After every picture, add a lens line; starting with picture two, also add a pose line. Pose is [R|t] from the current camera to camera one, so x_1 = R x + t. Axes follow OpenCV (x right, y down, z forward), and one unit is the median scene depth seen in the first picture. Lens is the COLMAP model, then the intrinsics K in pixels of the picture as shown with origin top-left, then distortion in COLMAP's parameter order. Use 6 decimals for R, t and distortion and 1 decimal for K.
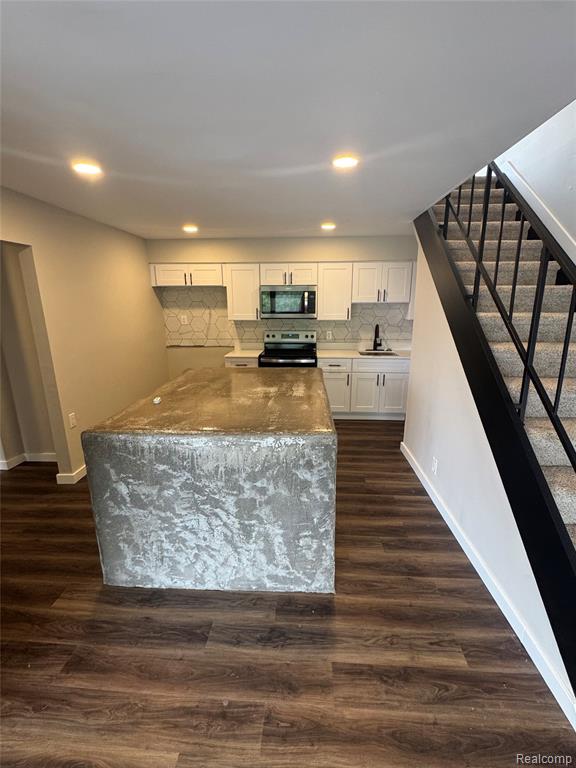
lens RADIAL K [[344.8, 0, 288.0], [0, 344.8, 384.0], [0, 0, 1]] dist [-0.005562, -0.000404]
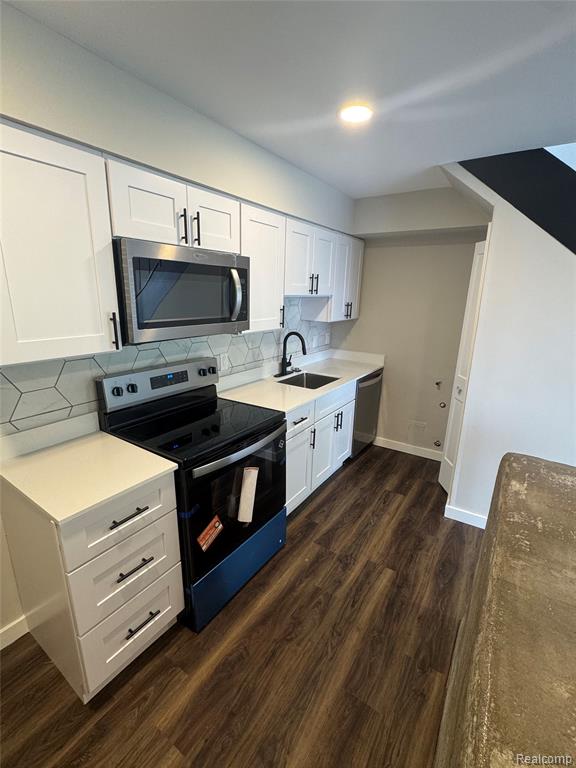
lens RADIAL K [[344.8, 0, 288.0], [0, 344.8, 384.0], [0, 0, 1]] dist [-0.005562, -0.000404]
pose [[0.502167, -0.209056, 0.839121, -0.276420], [0.188280, 0.973492, 0.129858, -0.169243], [-0.844026, 0.092779, 0.528217, 0.716617]]
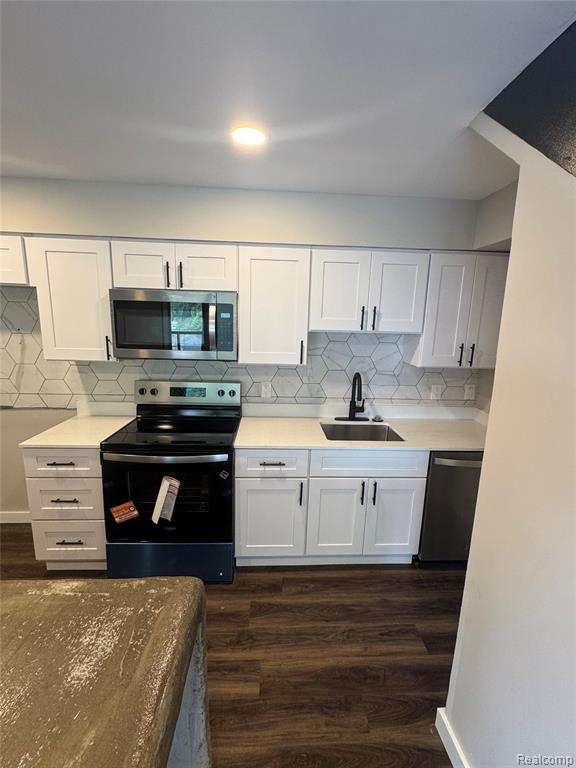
lens RADIAL K [[344.8, 0, 288.0], [0, 344.8, 384.0], [0, 0, 1]] dist [-0.005562, -0.000404]
pose [[0.992251, 0.009859, 0.123857, 0.094058], [-0.003207, 0.998547, -0.053792, -0.131426], [-0.124208, 0.052978, 0.990841, 0.514380]]
